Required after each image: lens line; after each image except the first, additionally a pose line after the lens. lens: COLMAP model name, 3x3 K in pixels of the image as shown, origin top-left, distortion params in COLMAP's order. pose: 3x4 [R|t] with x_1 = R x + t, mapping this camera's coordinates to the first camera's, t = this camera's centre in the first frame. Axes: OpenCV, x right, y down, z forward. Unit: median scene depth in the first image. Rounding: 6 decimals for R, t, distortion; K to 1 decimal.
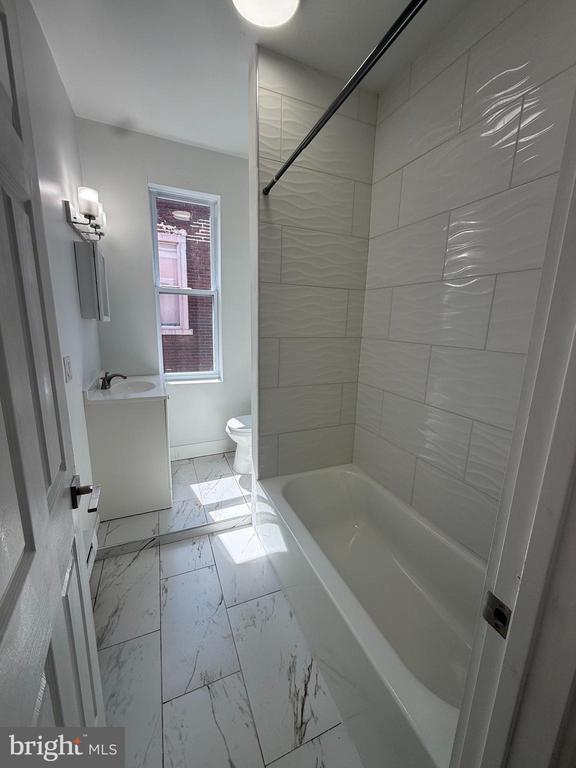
lens RADIAL K [[306.0, 0, 288.0], [0, 306.0, 384.0], [0, 0, 1]] dist [0.001559, -0.000205]
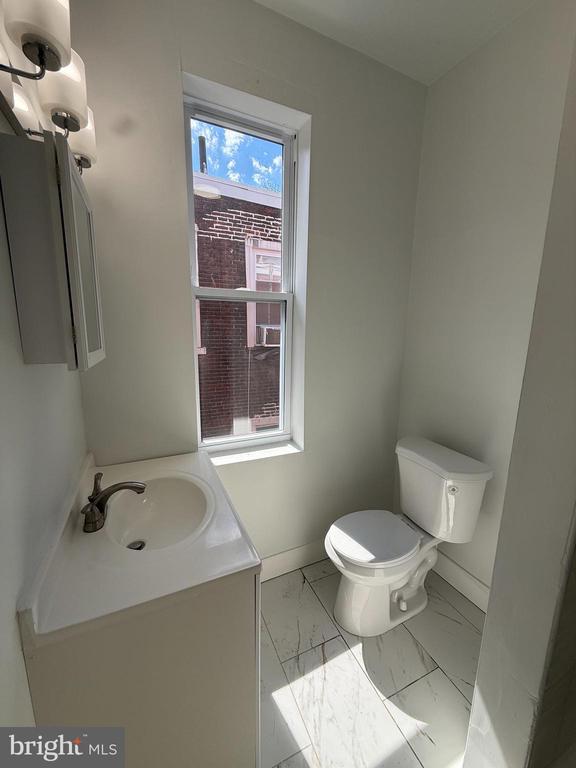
lens RADIAL K [[306.0, 0, 288.0], [0, 306.0, 384.0], [0, 0, 1]] dist [0.001559, -0.000205]
pose [[0.999487, -0.022738, 0.022575, -0.283761], [0.023401, 0.999289, -0.029567, -0.131501], [-0.021887, 0.030080, 0.999308, 0.480487]]
